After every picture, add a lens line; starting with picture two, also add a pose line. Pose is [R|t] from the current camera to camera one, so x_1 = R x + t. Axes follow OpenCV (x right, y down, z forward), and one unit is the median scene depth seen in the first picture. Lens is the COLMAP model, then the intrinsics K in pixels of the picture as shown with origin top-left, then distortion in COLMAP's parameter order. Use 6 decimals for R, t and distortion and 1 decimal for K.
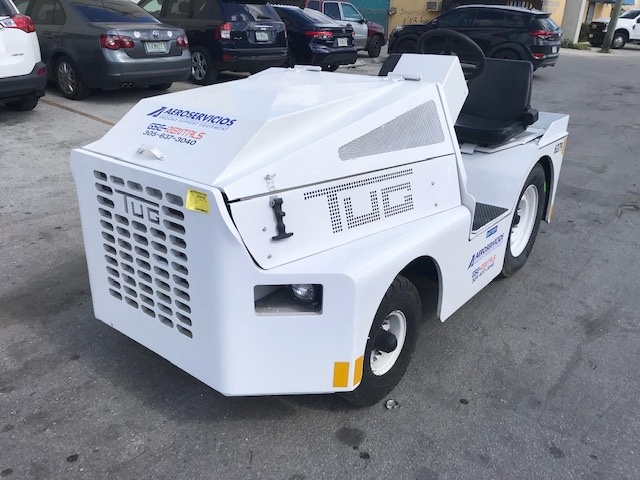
lens RADIAL K [[523.8, 0, 320.0], [0, 523.8, 240.0], [0, 0, 1]] dist [0.036368, -0.040790]
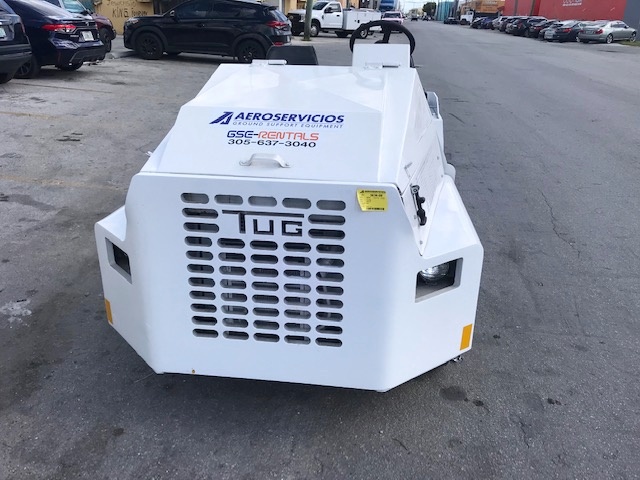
lens RADIAL K [[523.8, 0, 320.0], [0, 523.8, 240.0], [0, 0, 1]] dist [0.036368, -0.040790]
pose [[0.857663, -0.209548, 0.469579, -0.561487], [0.203031, 0.977002, 0.065156, -0.060646], [-0.472433, 0.039457, 0.880483, 0.136609]]
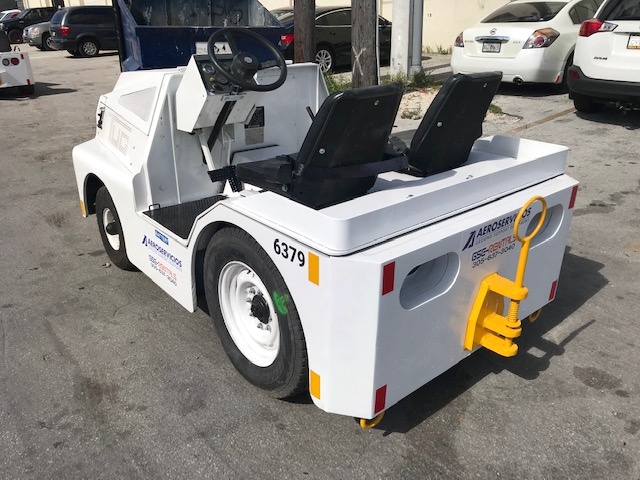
lens RADIAL K [[523.8, 0, 320.0], [0, 523.8, 240.0], [0, 0, 1]] dist [0.036368, -0.040790]
pose [[-0.192921, 0.367101, -0.909955, 1.362859], [-0.377857, 0.828061, 0.414173, -0.617176], [0.905542, 0.423736, -0.021039, 1.521517]]
